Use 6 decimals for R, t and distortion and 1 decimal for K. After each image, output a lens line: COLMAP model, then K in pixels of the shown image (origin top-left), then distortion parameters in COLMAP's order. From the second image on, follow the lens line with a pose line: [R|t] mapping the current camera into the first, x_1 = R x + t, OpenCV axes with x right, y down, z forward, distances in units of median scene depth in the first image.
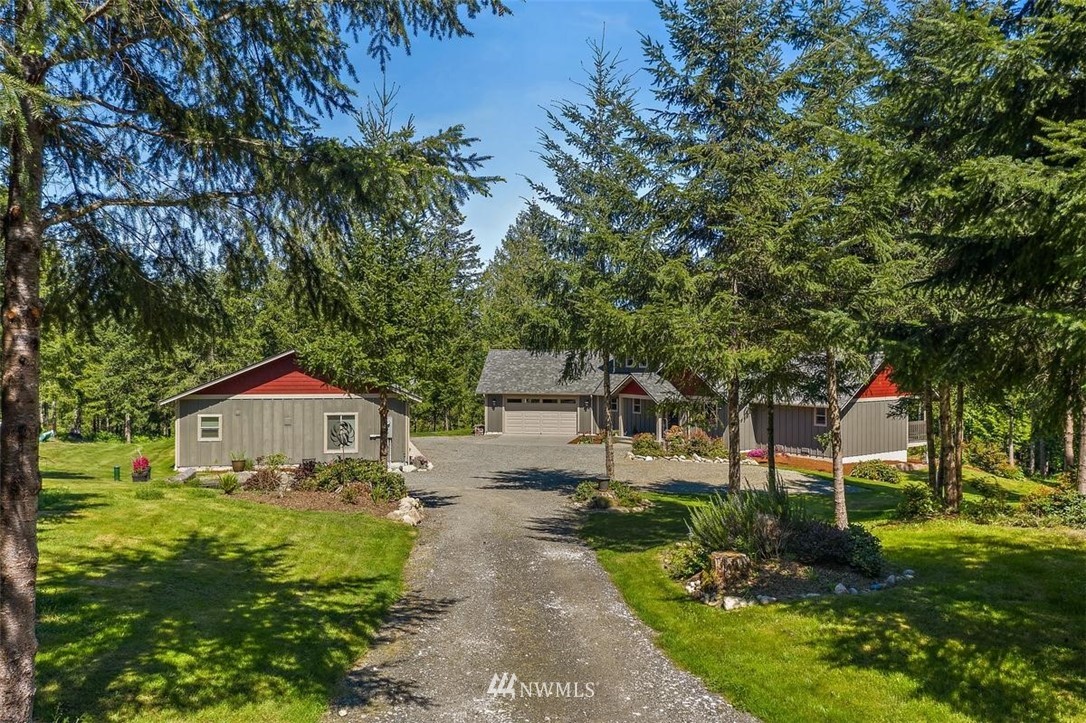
lens RADIAL K [[871.5, 0, 543.1], [0, 871.5, 363.2], [0, 0, 1]] dist [-0.028391, 0.006808]
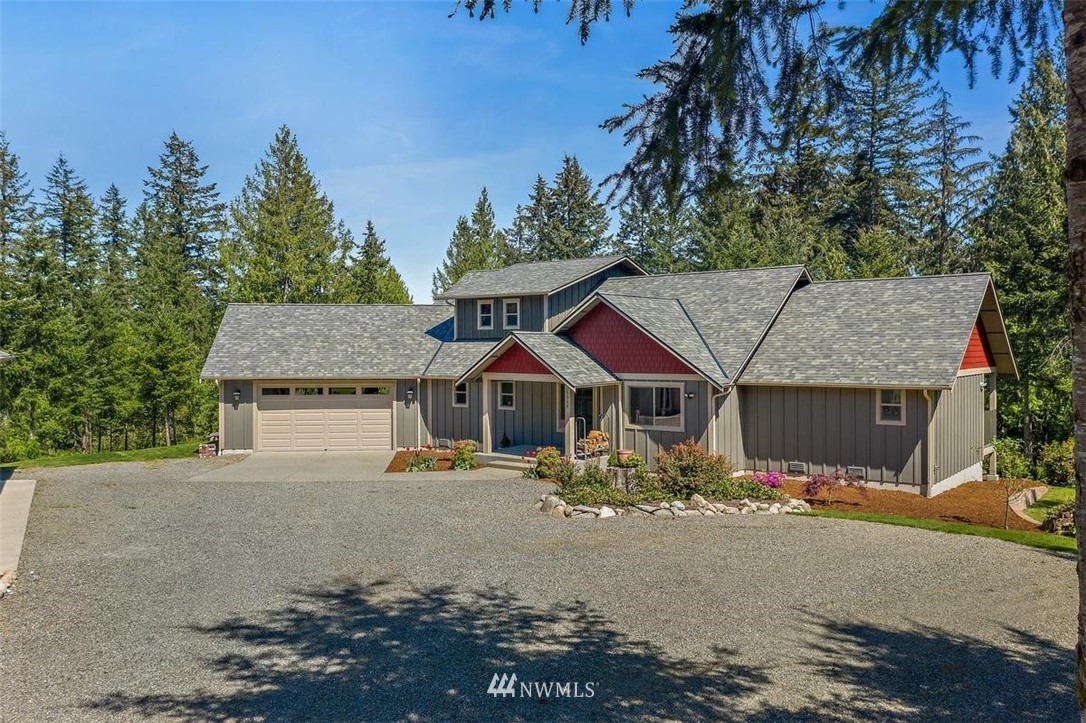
lens RADIAL K [[871.5, 0, 543.4], [0, 871.5, 358.0], [0, 0, 1]] dist [-0.028391, 0.006808]
pose [[0.963873, -0.007675, 0.266253, -0.016179], [0.008368, 0.999964, -0.001468, 0.024375], [-0.266232, 0.003643, 0.963902, 0.432435]]
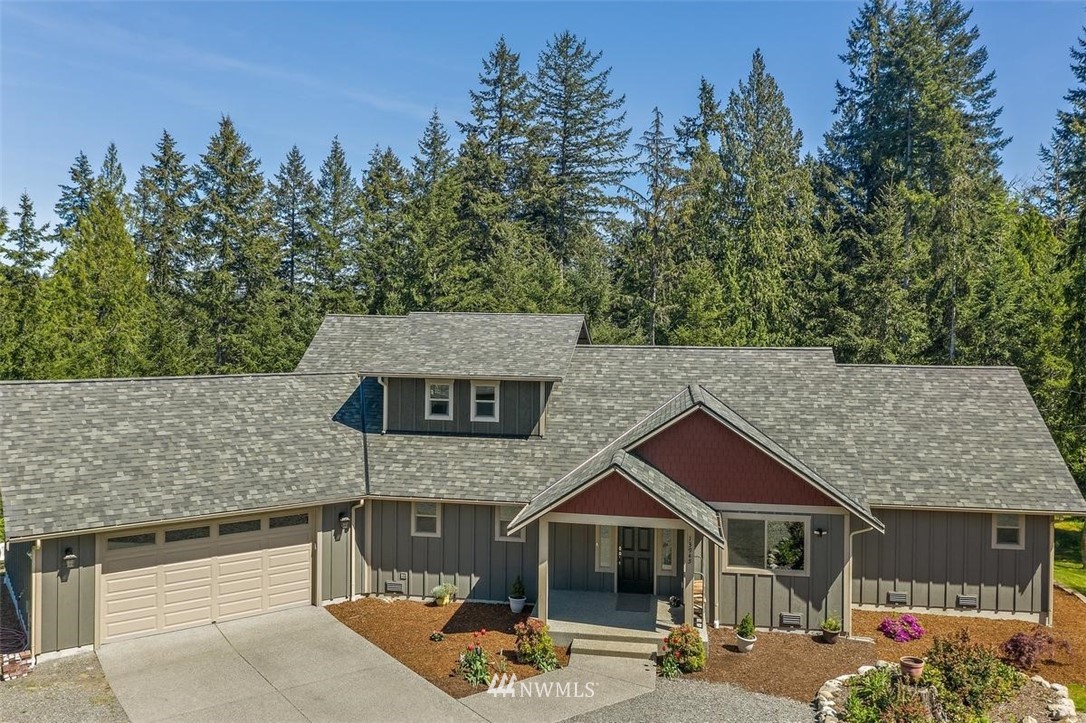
lens RADIAL K [[871.5, 0, 549.7], [0, 871.5, 318.9], [0, 0, 1]] dist [-0.028391, 0.006808]
pose [[0.703753, 0.000116, 0.710445, -0.157076], [-0.002361, 0.999995, 0.002176, -0.043684], [-0.710441, -0.003209, 0.703749, 0.659685]]
